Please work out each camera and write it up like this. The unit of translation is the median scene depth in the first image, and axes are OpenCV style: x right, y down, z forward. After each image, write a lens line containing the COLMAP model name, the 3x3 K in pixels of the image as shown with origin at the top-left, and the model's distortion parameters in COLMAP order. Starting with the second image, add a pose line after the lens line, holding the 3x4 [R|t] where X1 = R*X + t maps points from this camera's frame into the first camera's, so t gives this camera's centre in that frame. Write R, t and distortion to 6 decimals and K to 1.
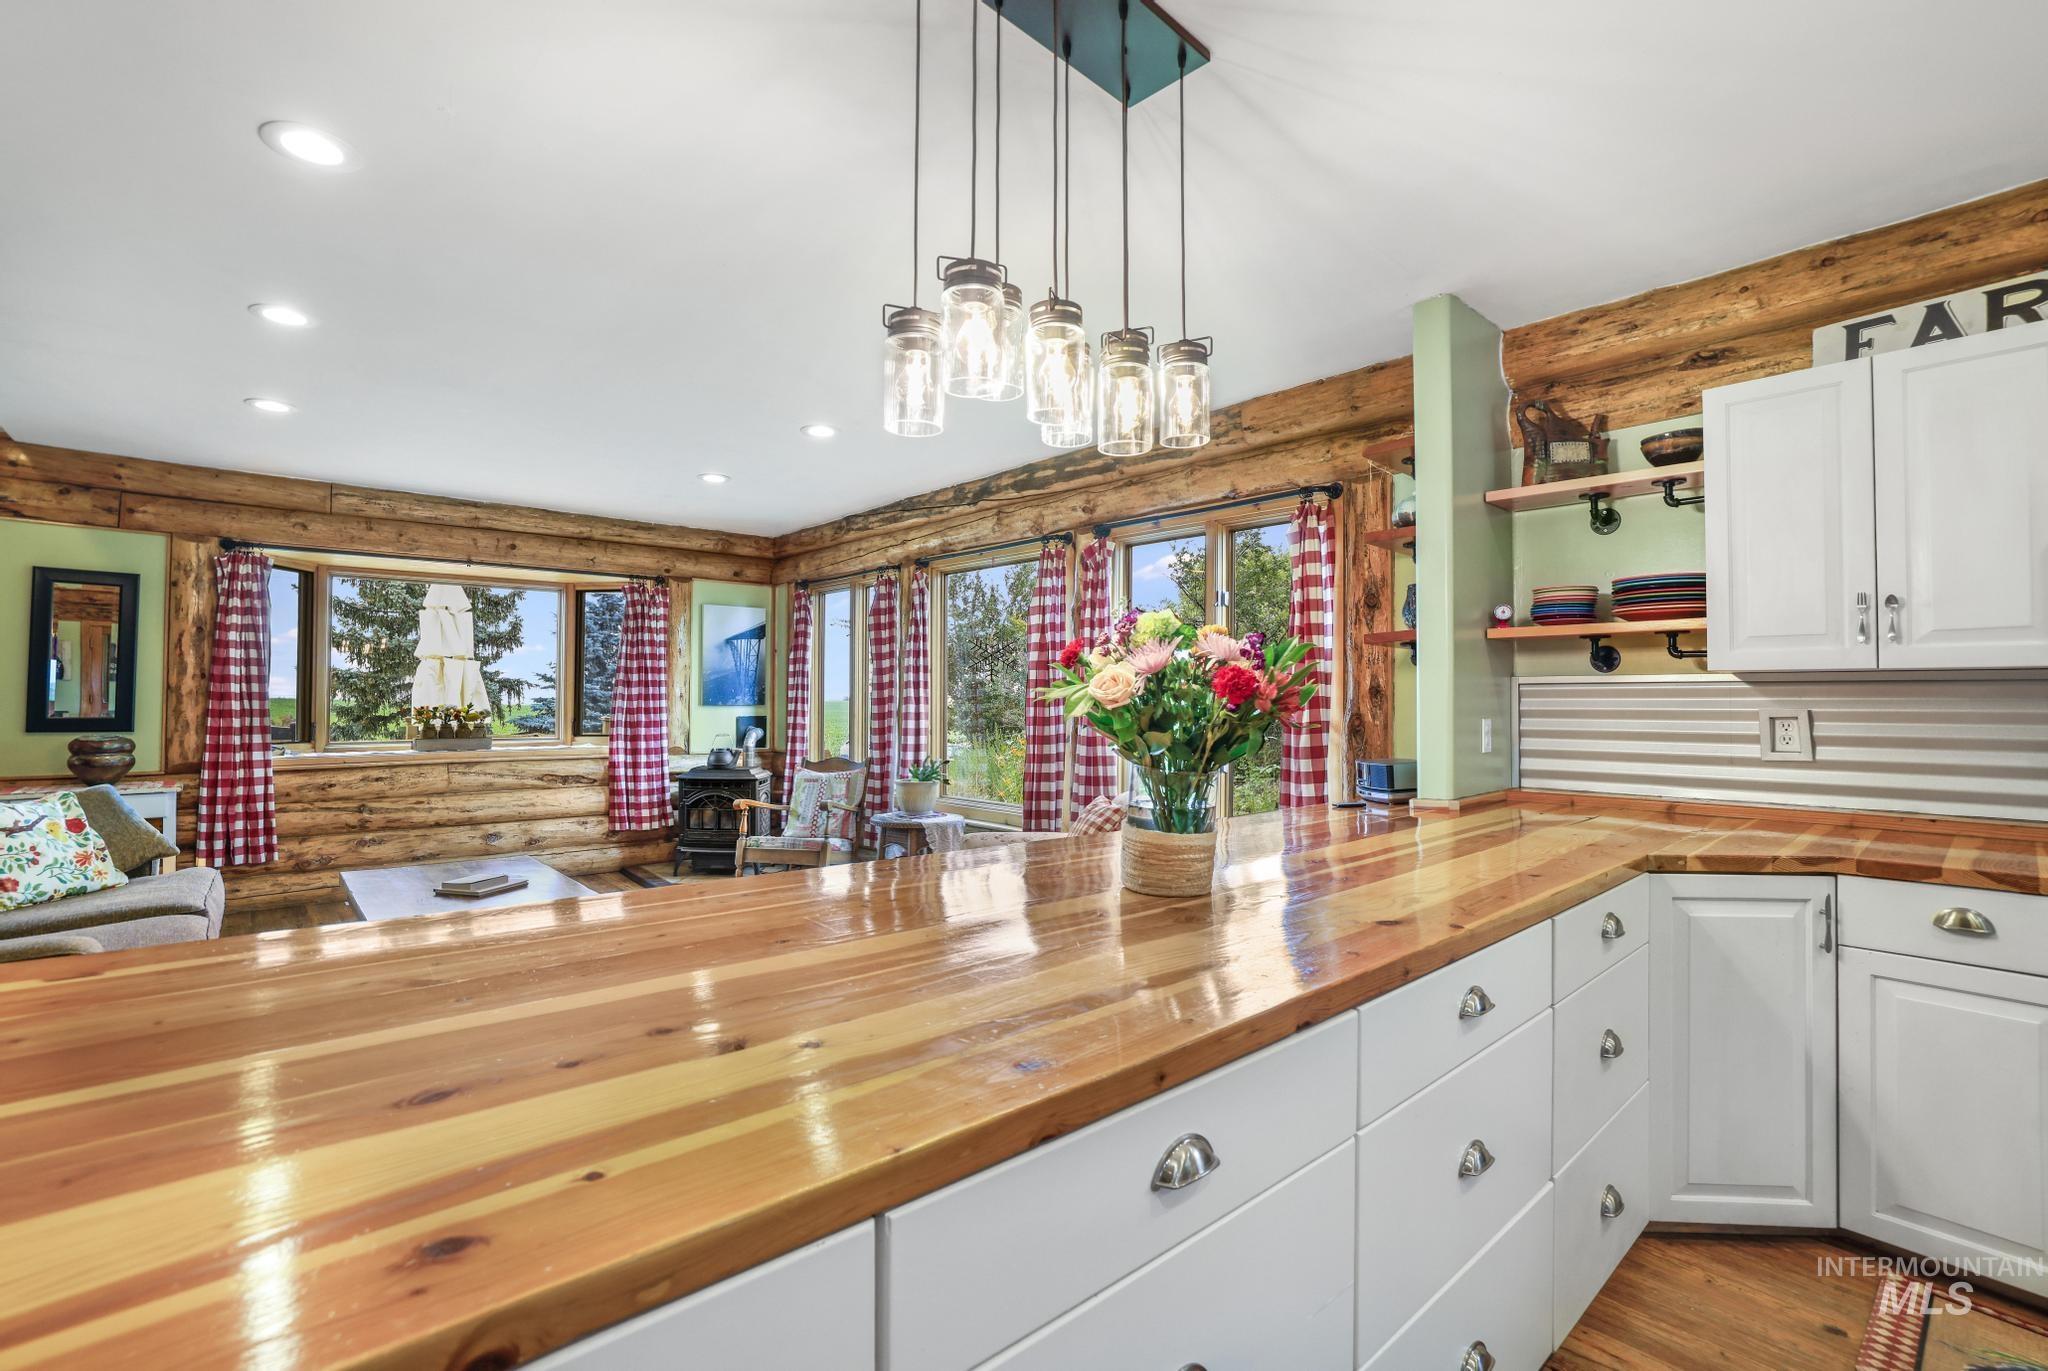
lens RADIAL K [[917.0, 0, 993.2], [0, 917.0, 686.7], [0, 0, 1]] dist [-0.000254, 0.000352]
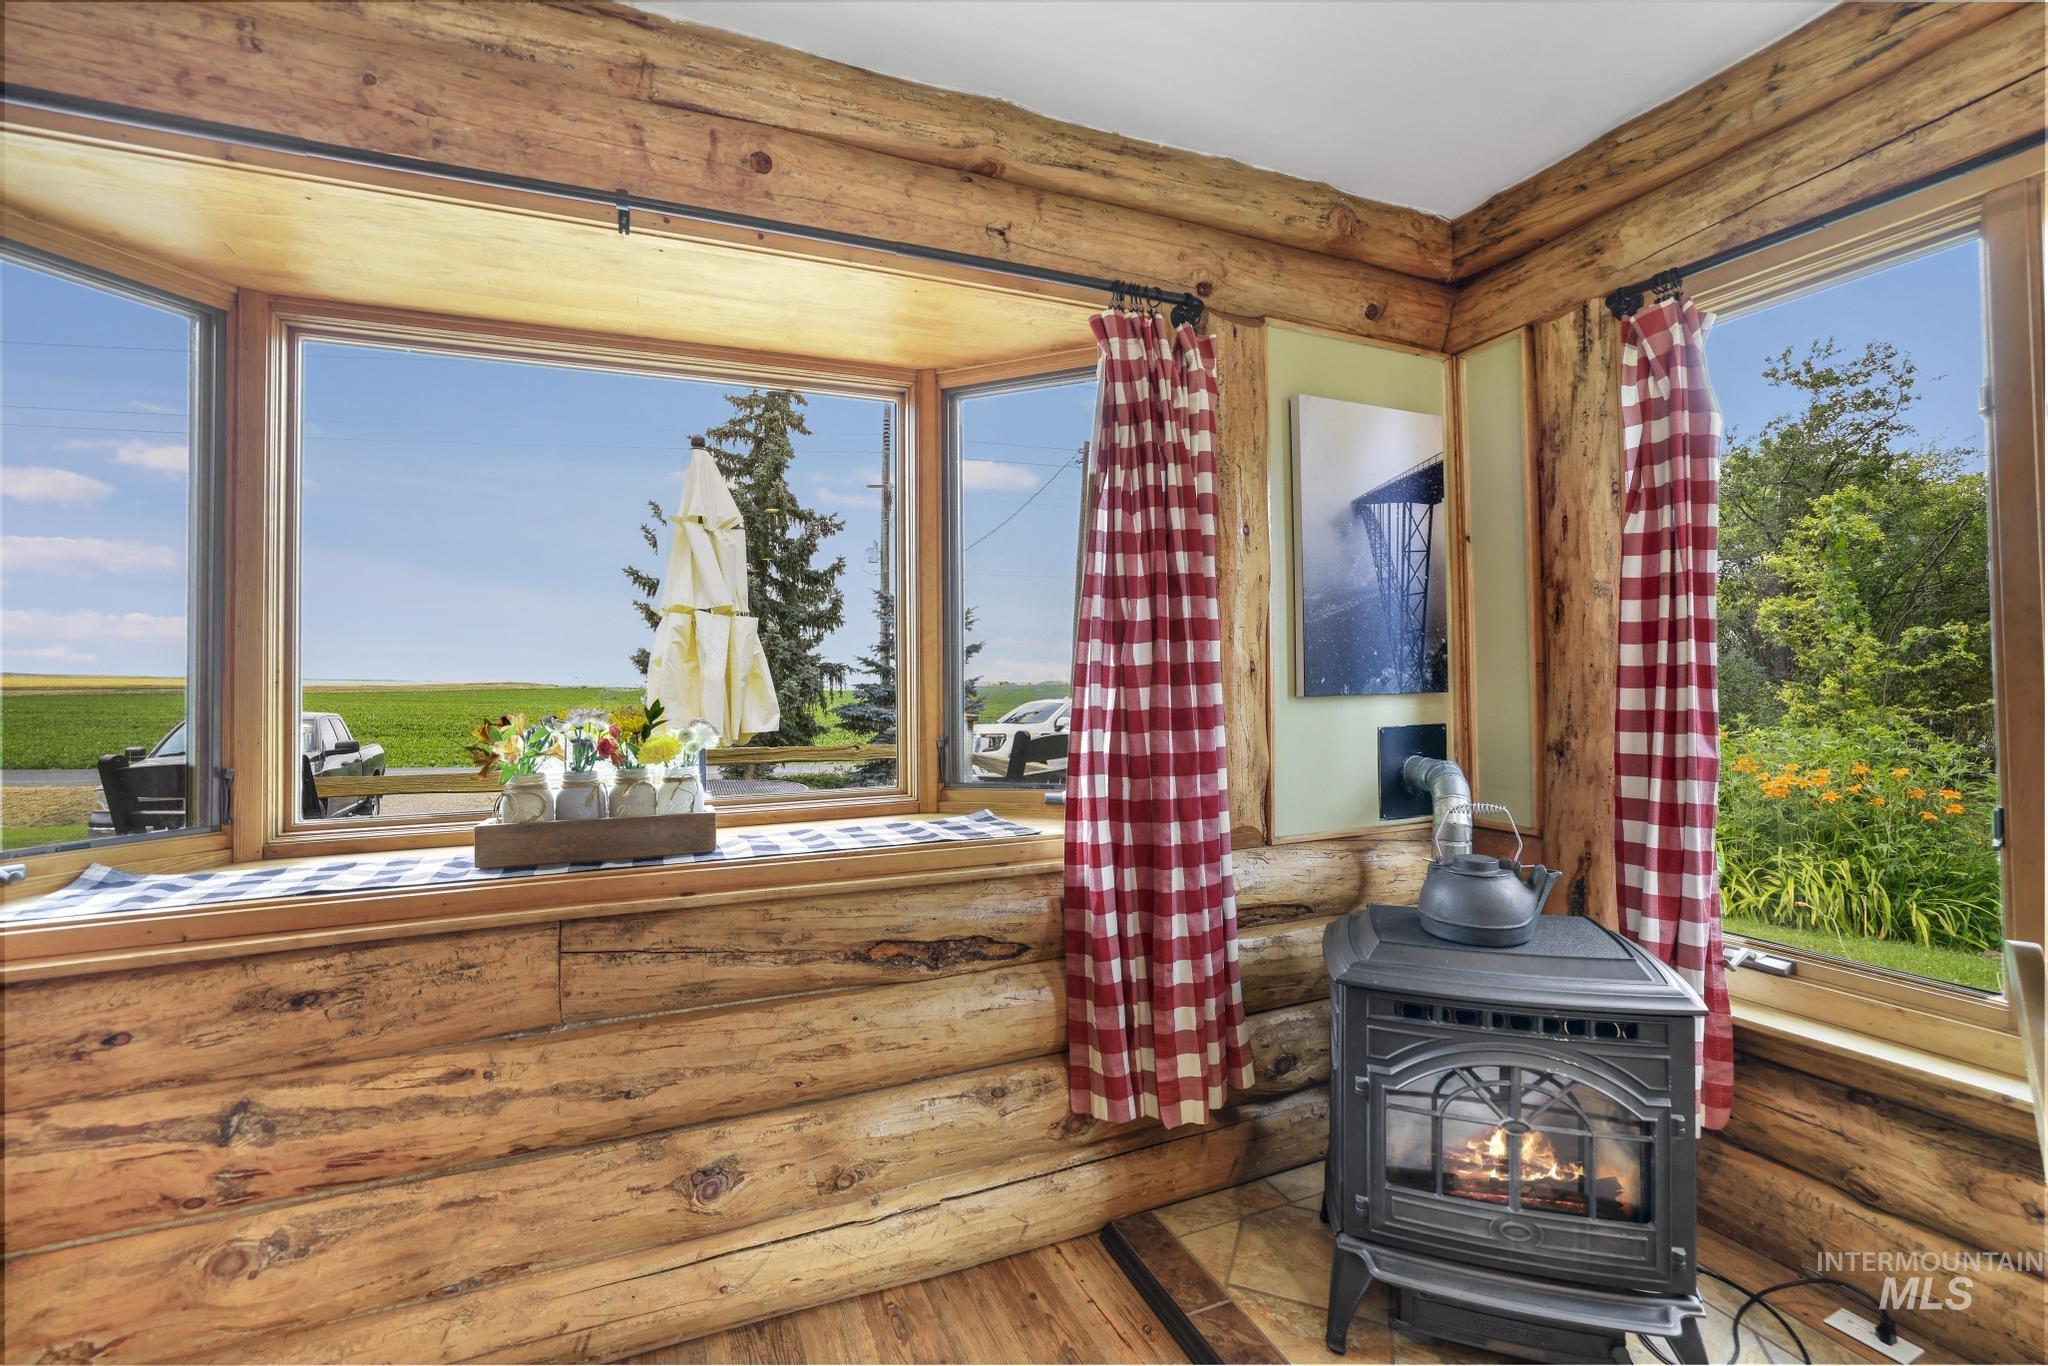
lens RADIAL K [[893.2, 0, 1015.1], [0, 893.2, 666.0], [0, 0, 1]] dist [-0.000661, 0.000064]
pose [[0.958026, -0.020305, -0.285963, -0.368711], [0.019321, 0.999794, -0.006265, 0.010109], [0.286031, 0.000477, 0.958220, 0.750834]]
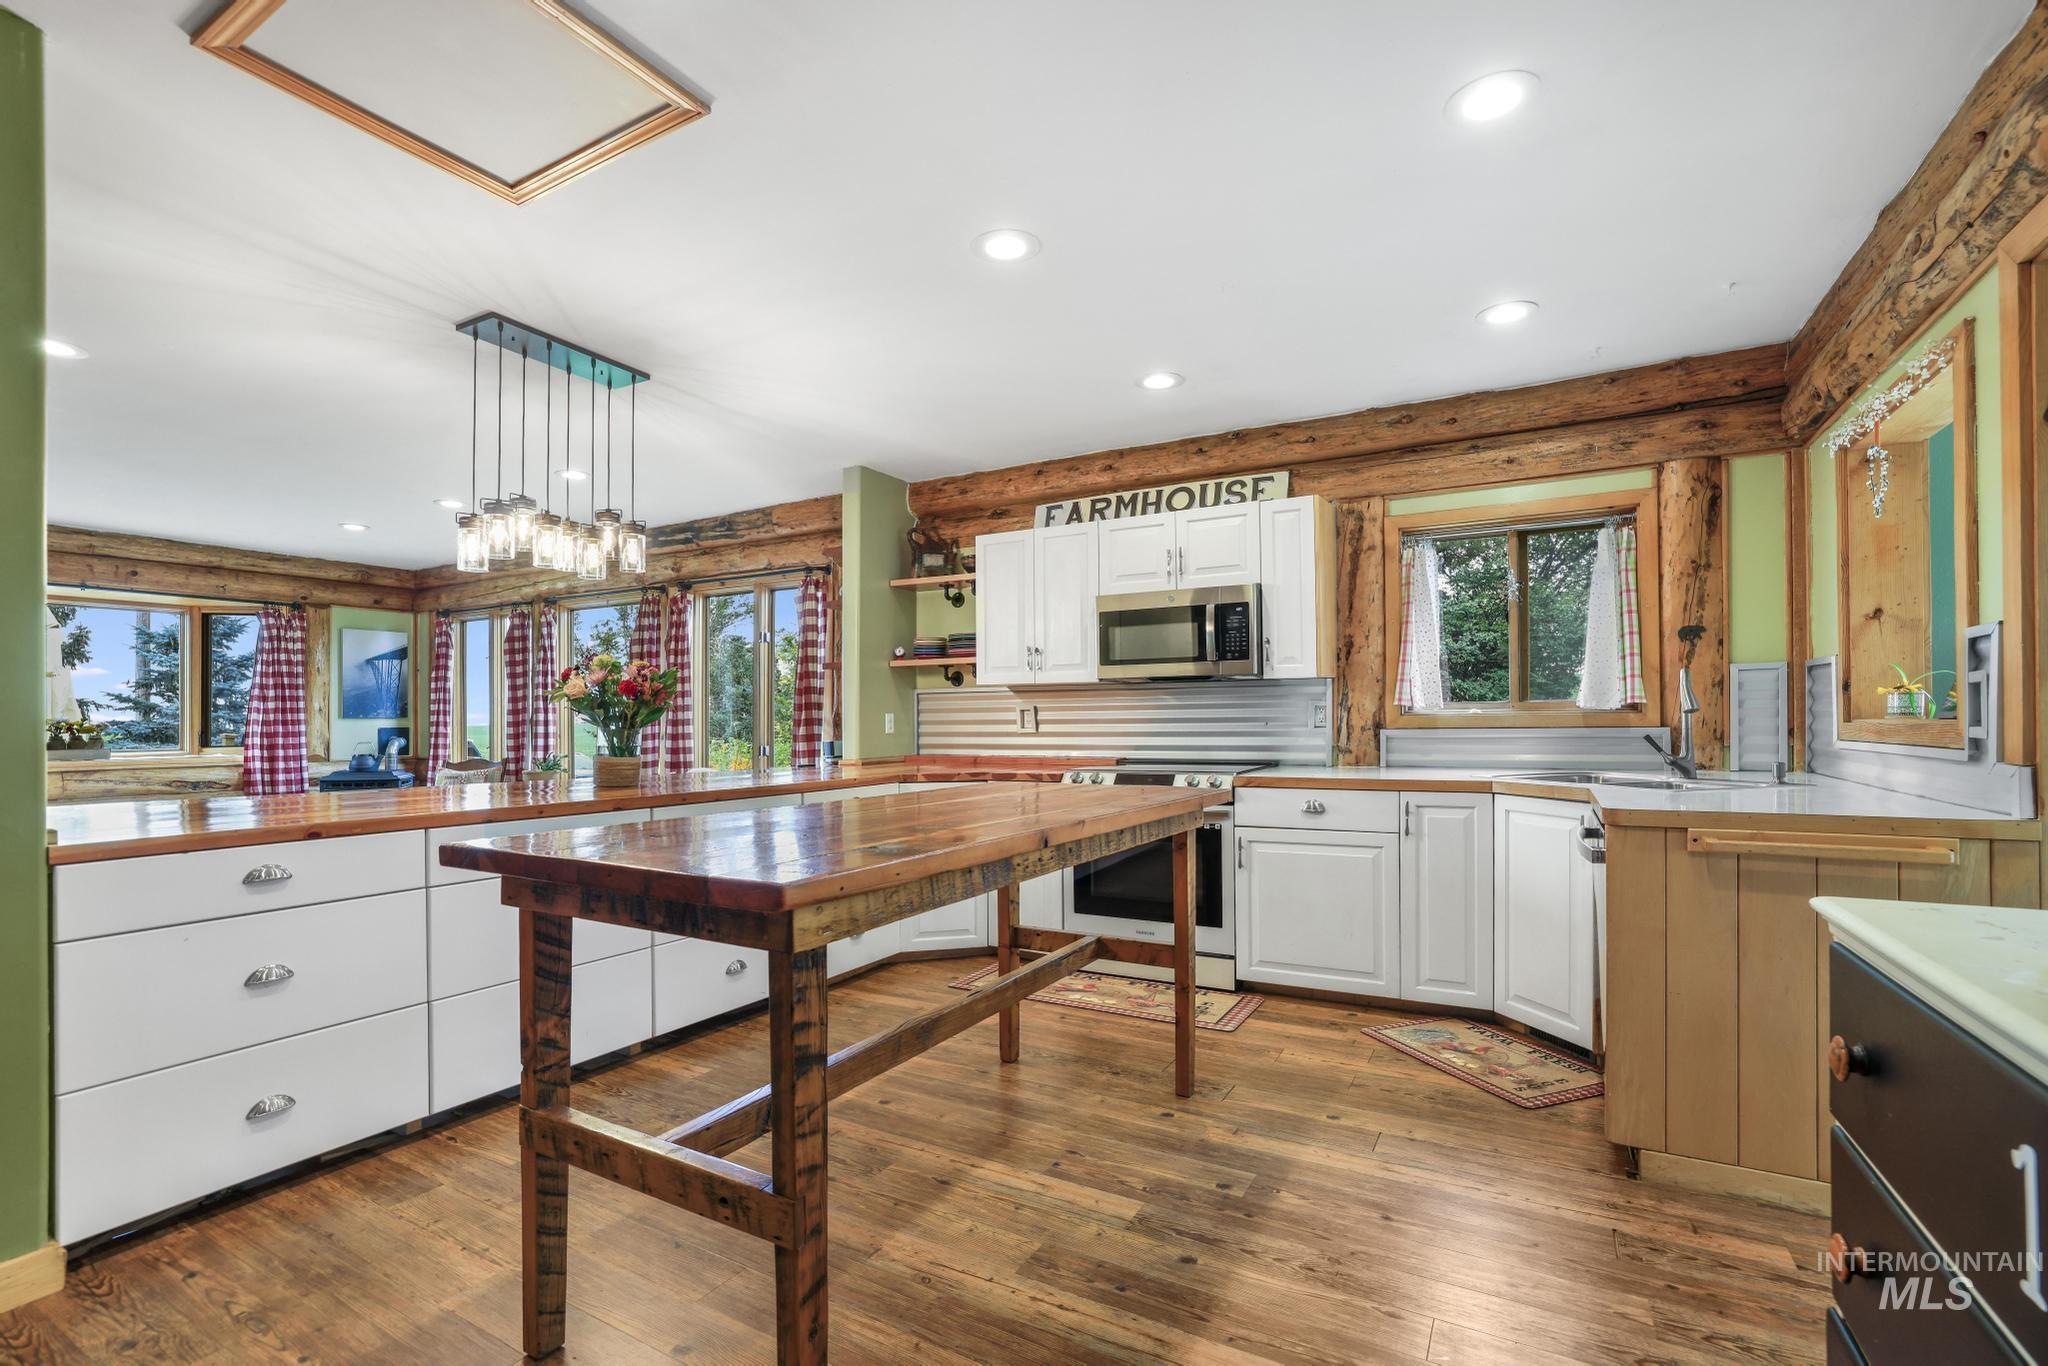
lens RADIAL K [[905.9, 0, 1000.9], [0, 905.9, 713.0], [0, 0, 1]] dist [-0.002135, 0.009670]
pose [[0.946469, -0.008538, 0.322683, 0.101770], [0.006340, 0.999949, 0.007861, 0.011983], [-0.322733, -0.005395, 0.946475, -0.362457]]
